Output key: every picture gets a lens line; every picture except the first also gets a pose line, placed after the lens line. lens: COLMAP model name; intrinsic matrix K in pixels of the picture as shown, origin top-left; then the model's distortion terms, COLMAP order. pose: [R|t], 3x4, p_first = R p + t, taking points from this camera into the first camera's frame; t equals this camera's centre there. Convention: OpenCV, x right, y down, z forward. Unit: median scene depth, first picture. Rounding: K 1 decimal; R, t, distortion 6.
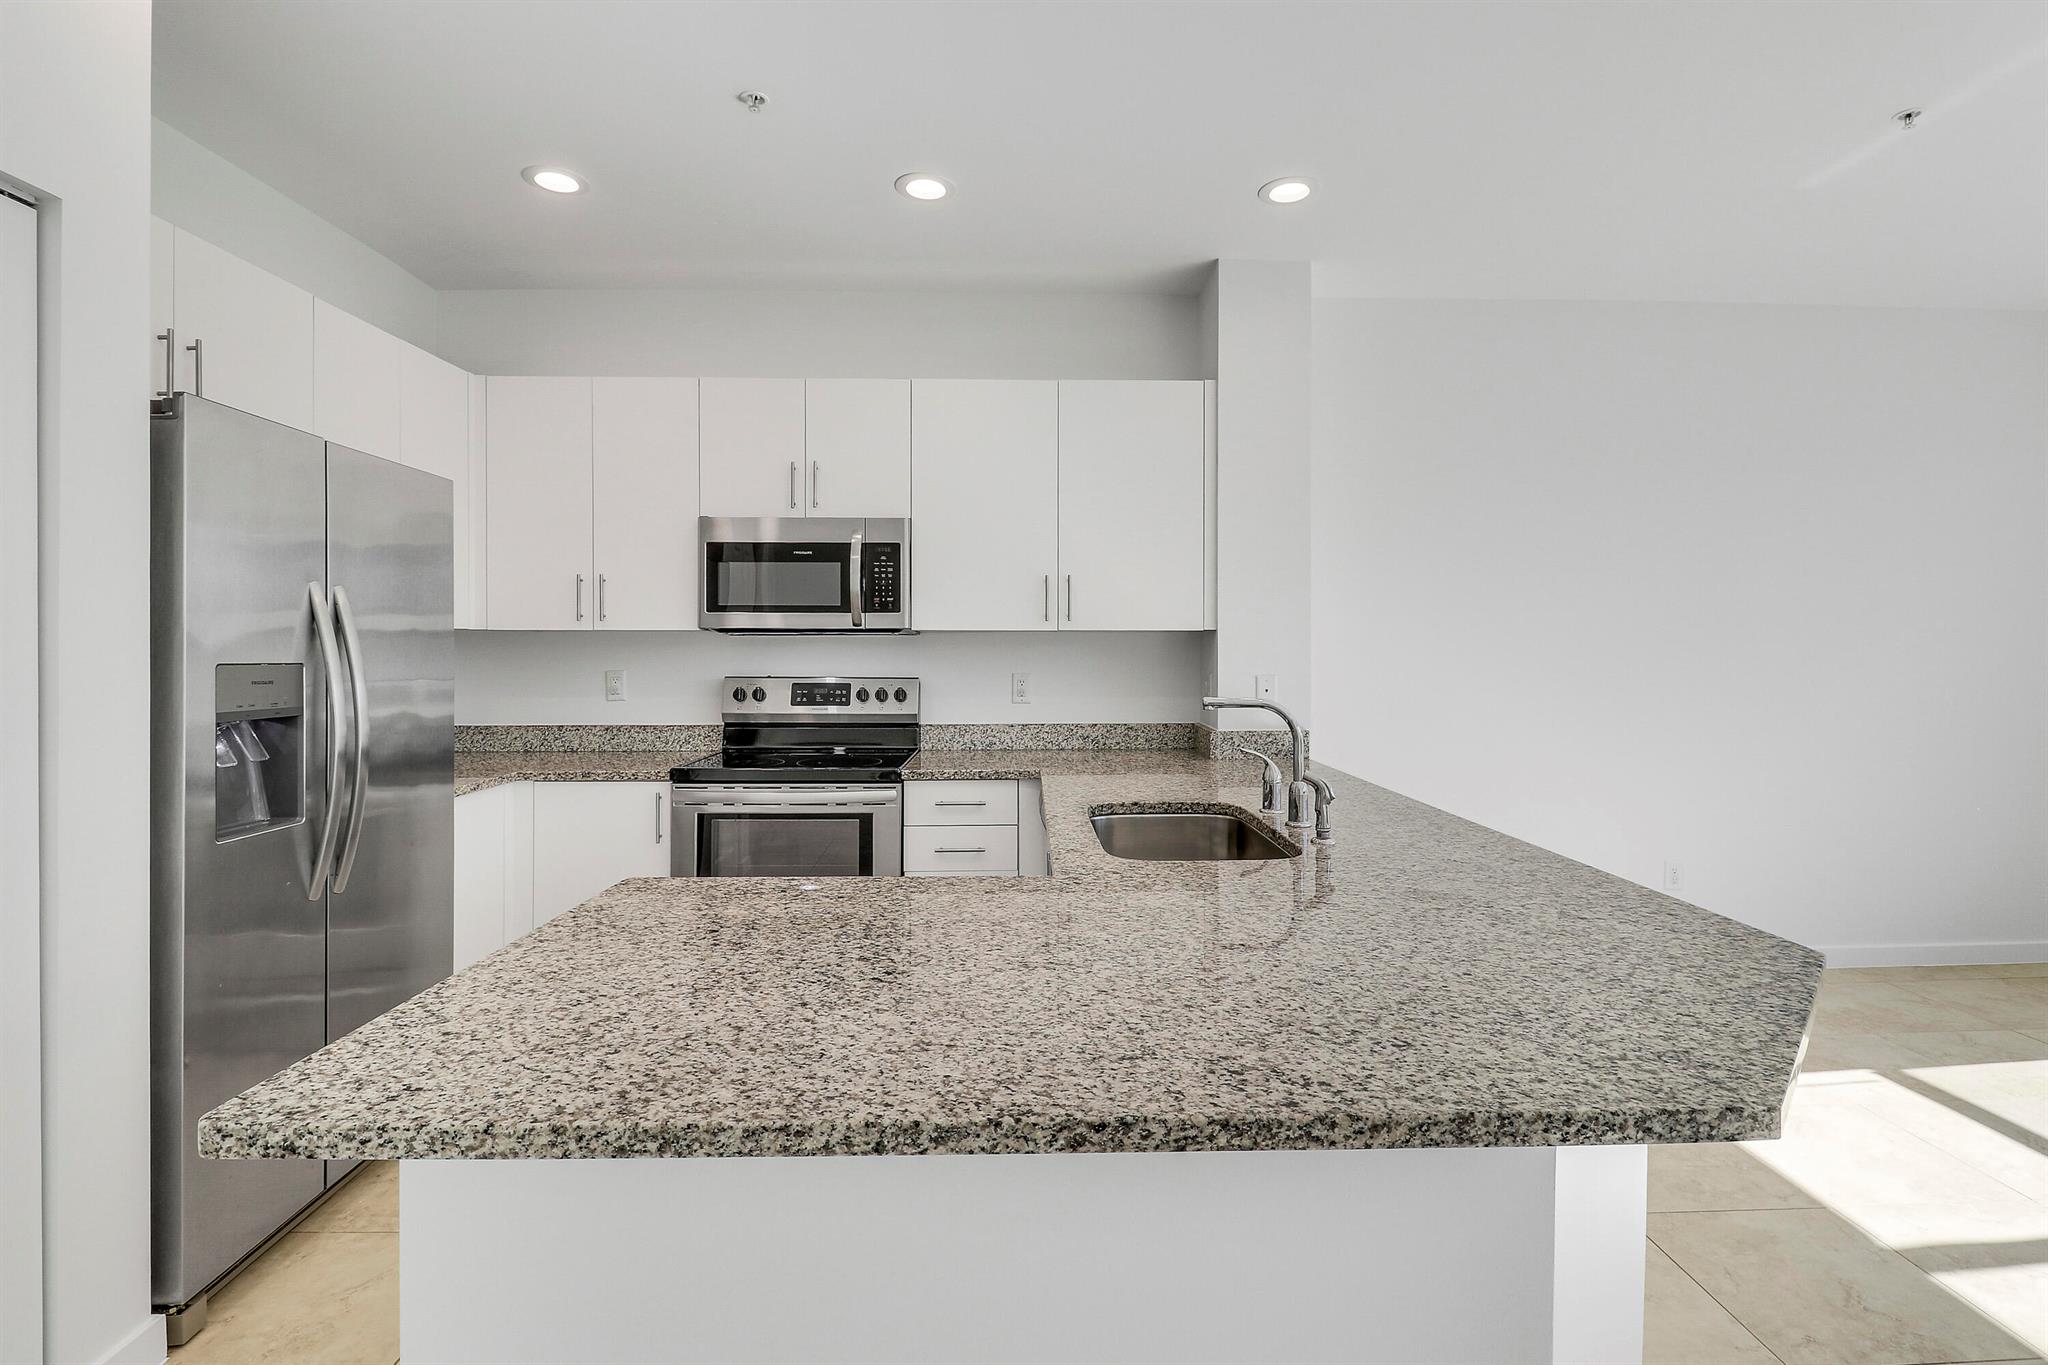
lens RADIAL K [[994.3, 0, 1024.0], [0, 994.3, 682.5], [0, 0, 1]] dist [-0.002380, -0.000758]
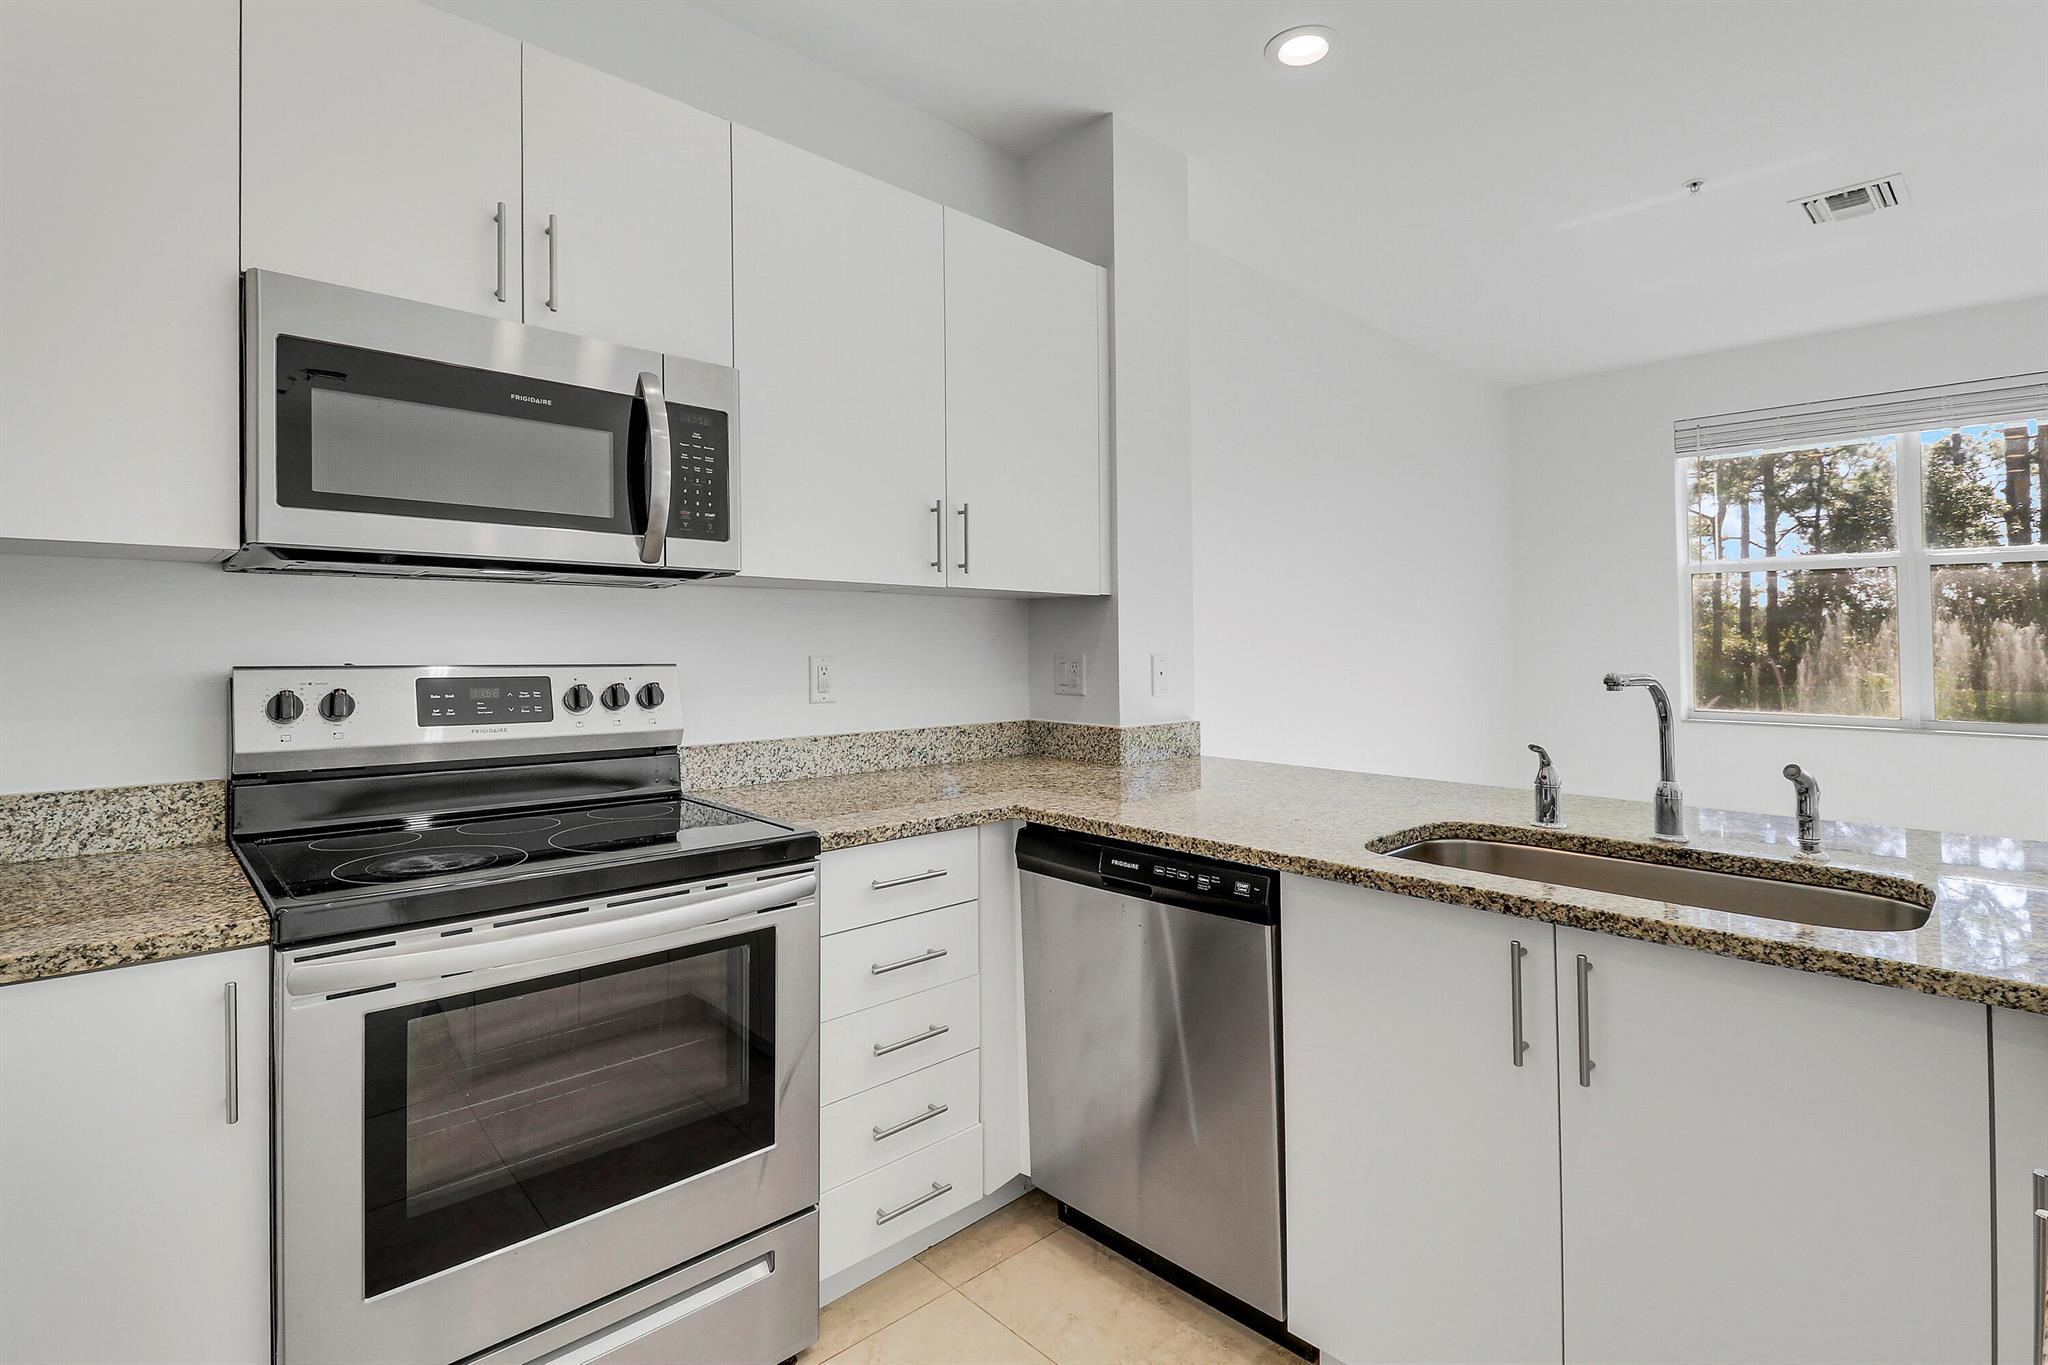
lens RADIAL K [[981.1, 0, 1037.9], [0, 981.1, 647.4], [0, 0, 1]] dist [0.000518, -0.019070]
pose [[0.726551, -0.000489, 0.687113, -0.365845], [0.022070, 0.999500, -0.022626, 0.002915], [-0.686758, 0.031603, 0.726198, 0.496548]]
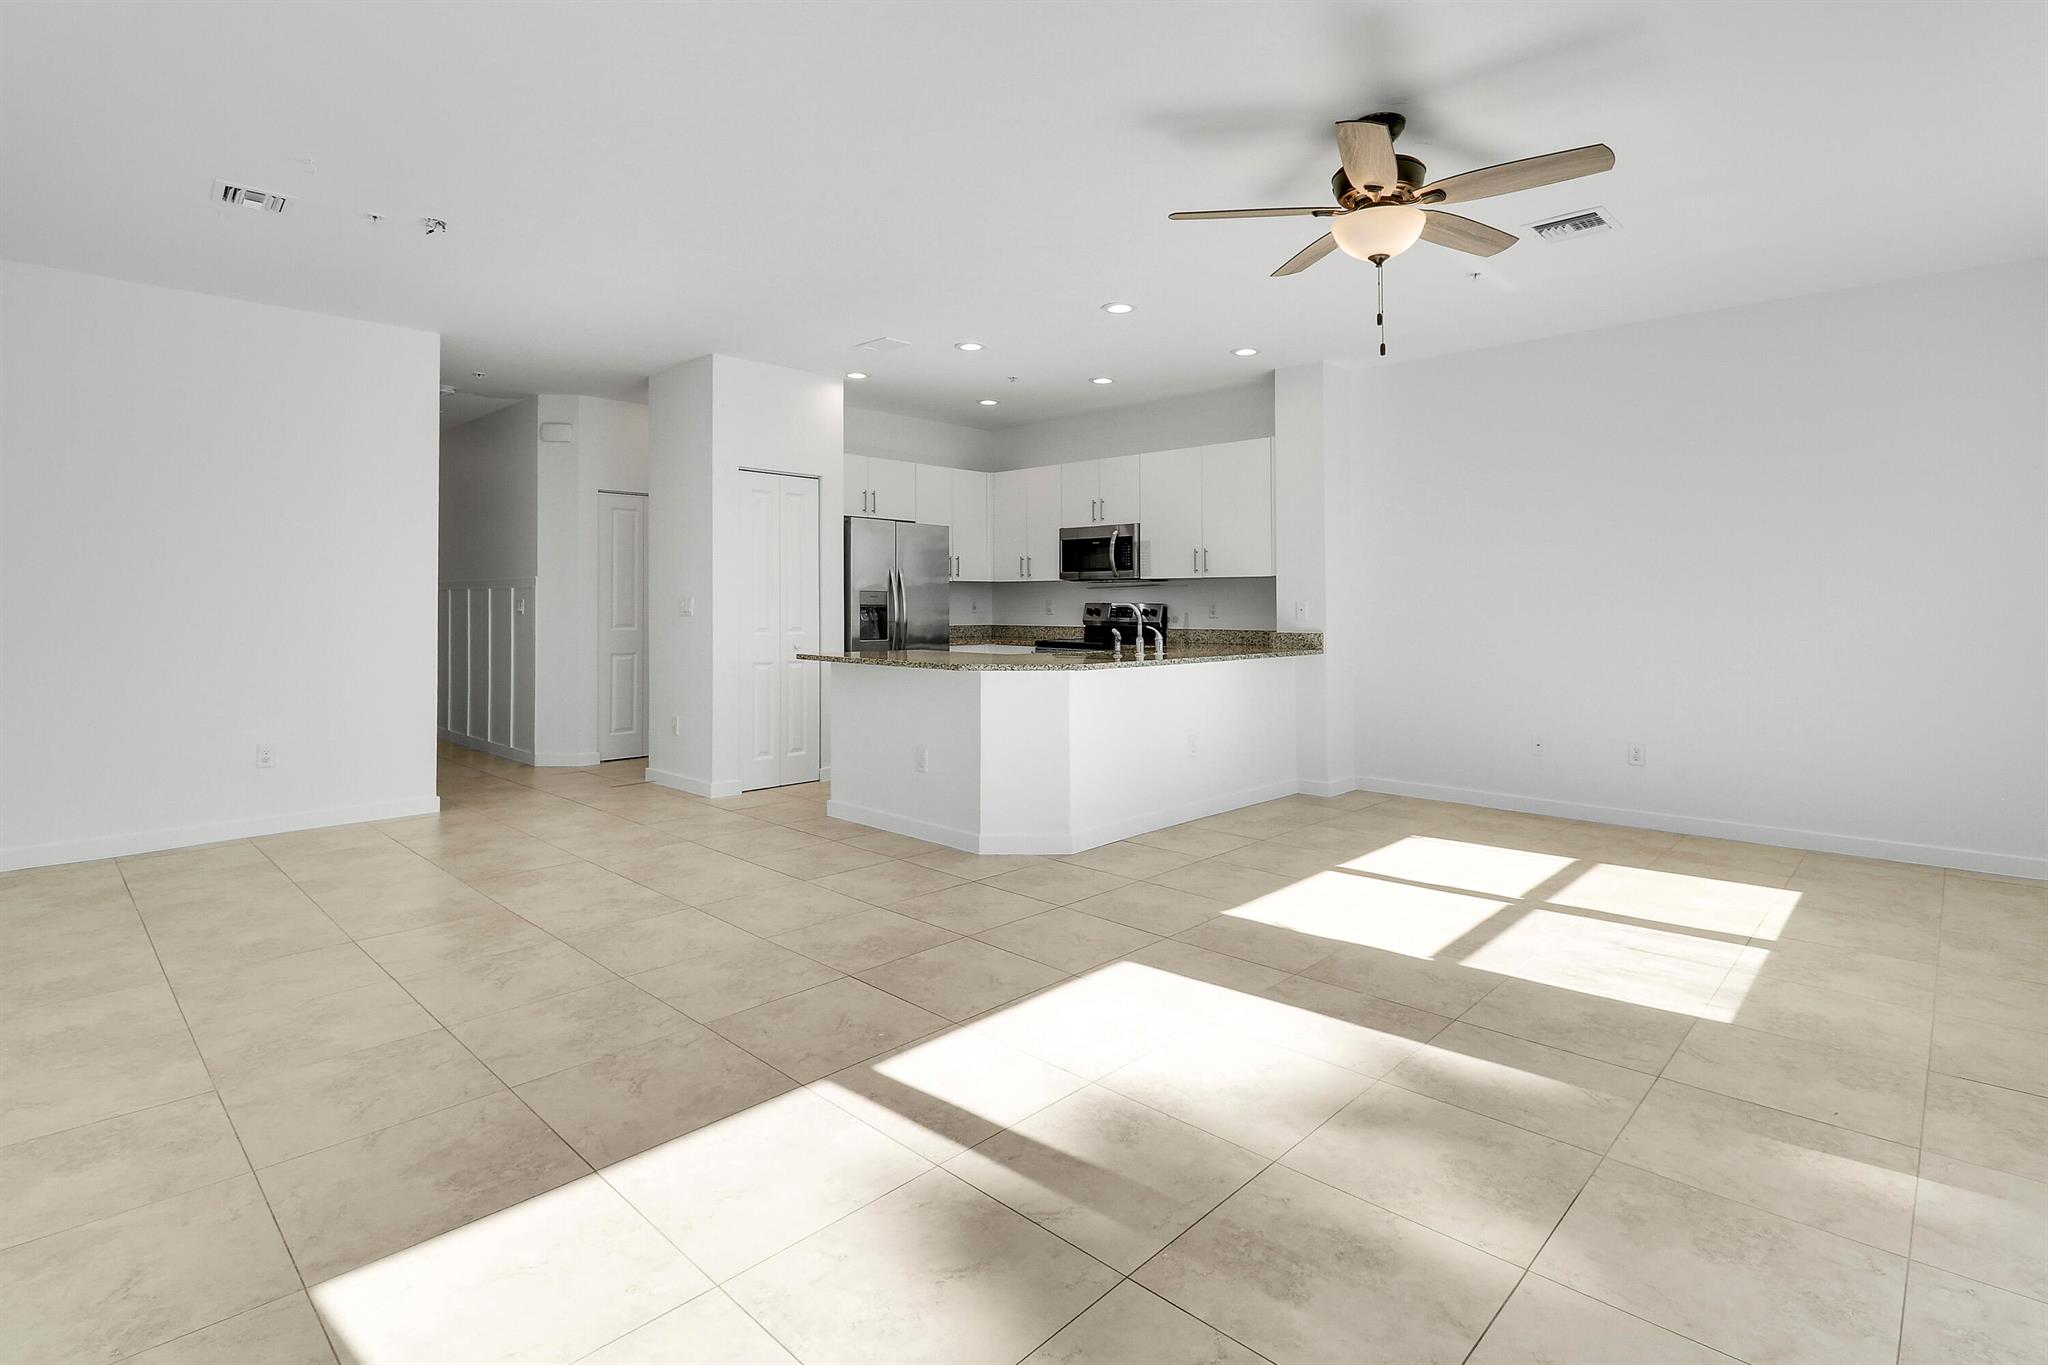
lens RADIAL K [[994.3, 0, 1024.0], [0, 994.3, 682.5], [0, 0, 1]] dist [-0.002380, -0.000758]
pose [[0.701444, 0.053384, -0.710723, 1.174169], [-0.025776, 0.998439, 0.049556, 0.063826], [0.712259, -0.016441, 0.701724, -0.589890]]
